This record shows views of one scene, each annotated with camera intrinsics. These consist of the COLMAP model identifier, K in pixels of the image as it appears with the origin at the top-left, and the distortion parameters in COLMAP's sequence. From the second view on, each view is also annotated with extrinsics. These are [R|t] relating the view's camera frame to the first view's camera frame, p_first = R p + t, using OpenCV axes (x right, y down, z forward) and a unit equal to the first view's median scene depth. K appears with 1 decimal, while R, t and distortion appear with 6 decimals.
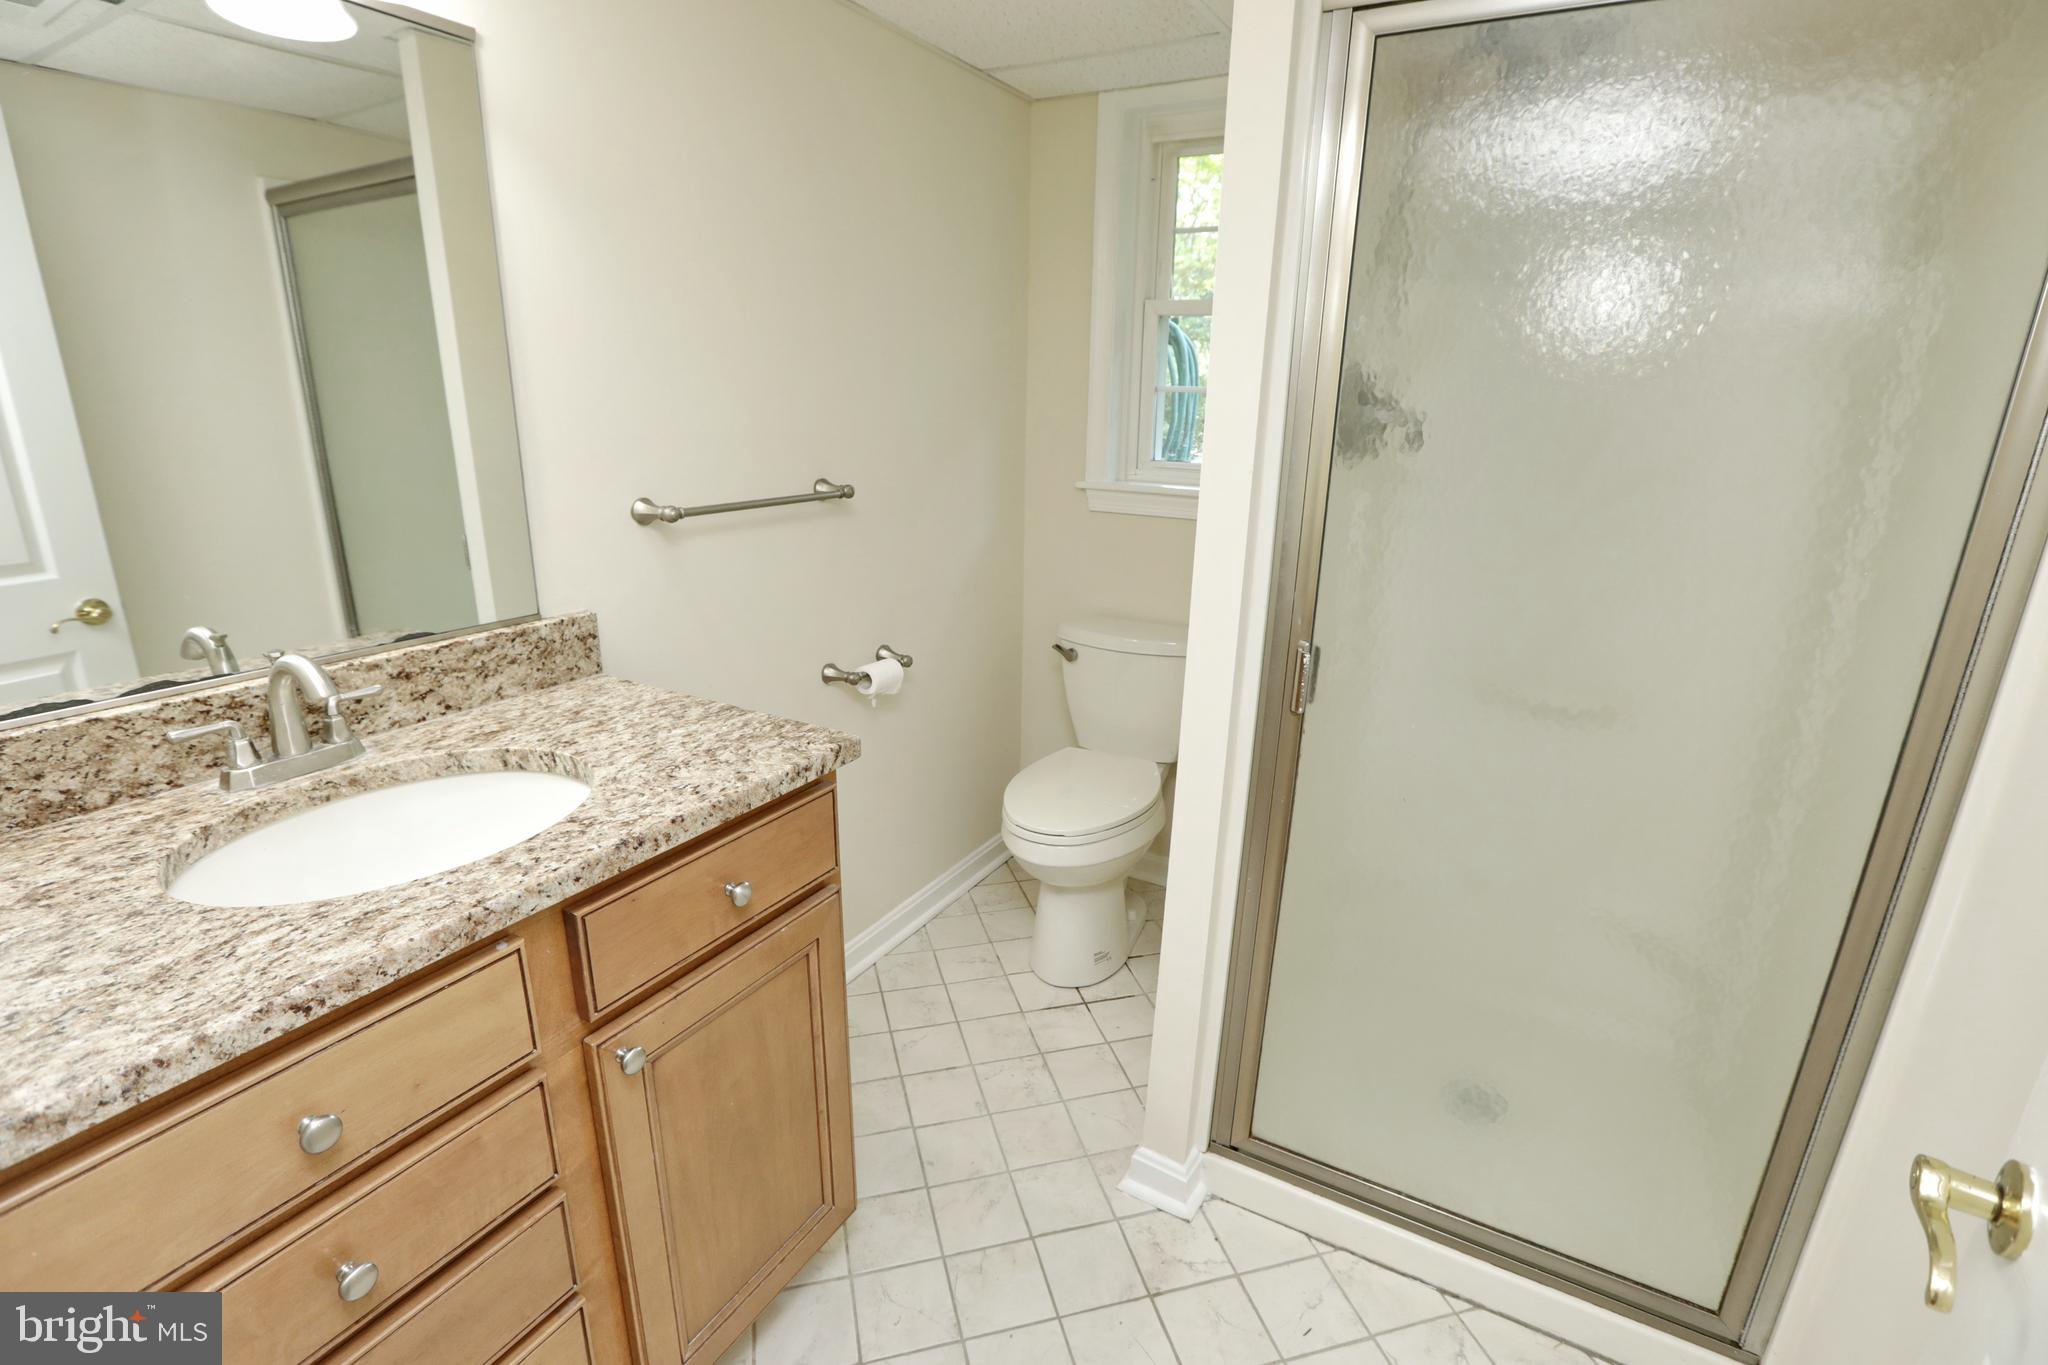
lens RADIAL K [[947.6, 0, 1024.0], [0, 947.6, 682.5], [0, 0, 1]] dist [-0.053269, 0.017099]
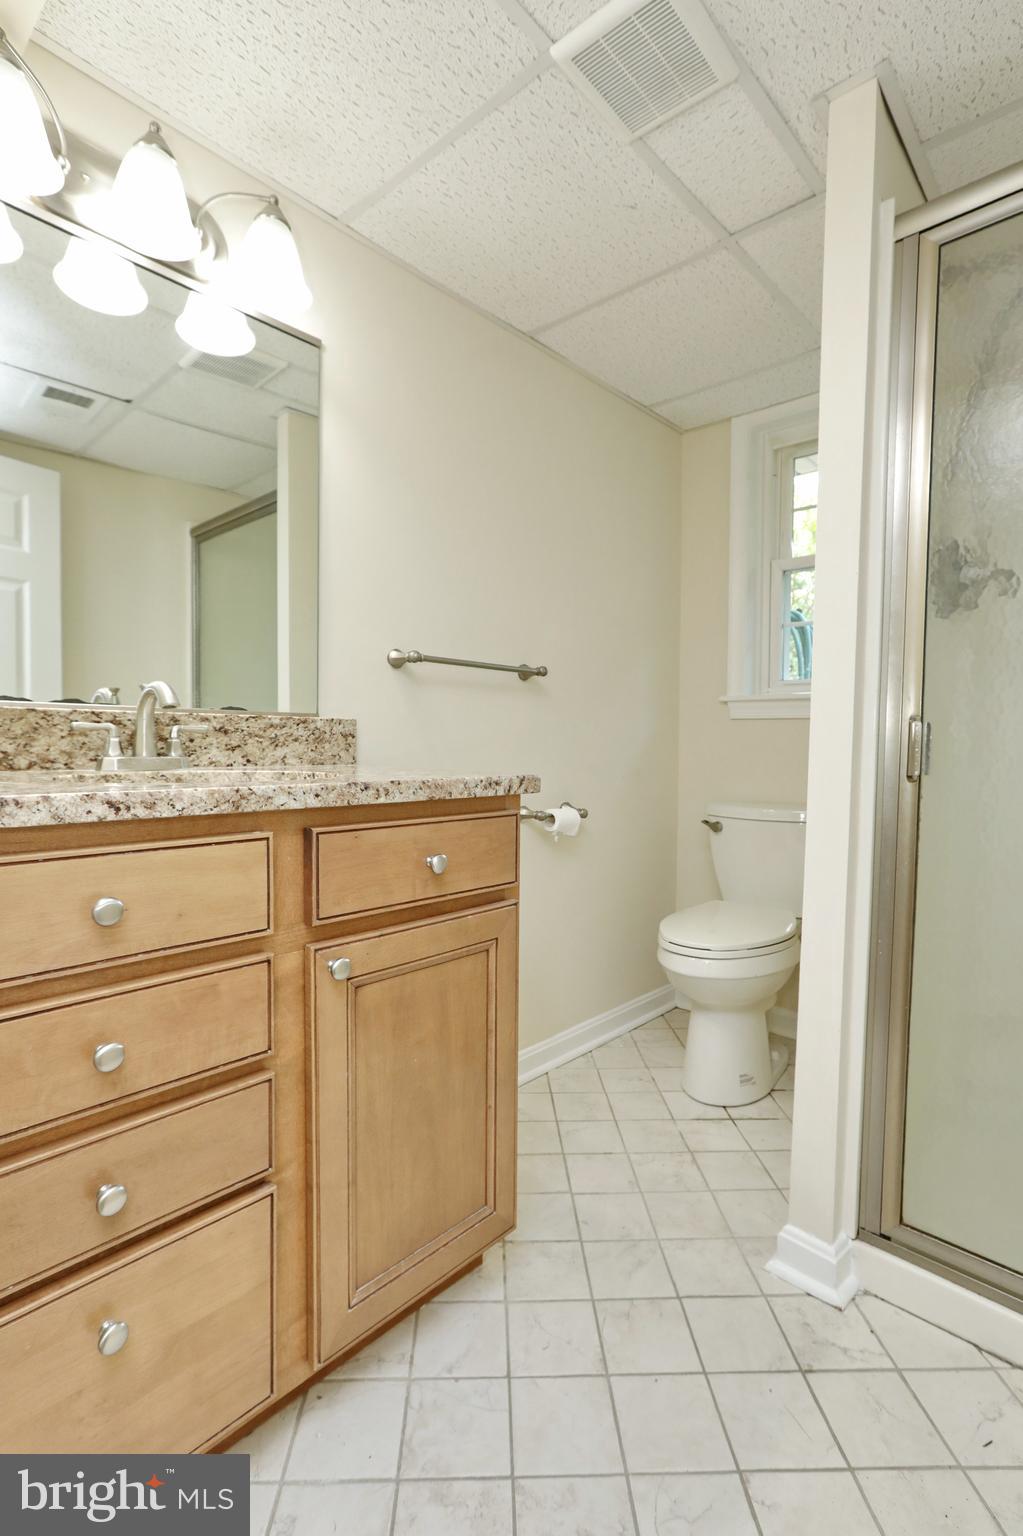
lens RADIAL K [[736.8, 0, 511.5], [0, 736.8, 768.0], [0, 0, 1]] dist [-0.048414, 0.034827]
pose [[0.973538, -0.001274, -0.228521, 0.014365], [-0.057037, 0.966982, -0.248380, 0.273134], [0.221292, 0.254841, 0.941321, 0.054643]]
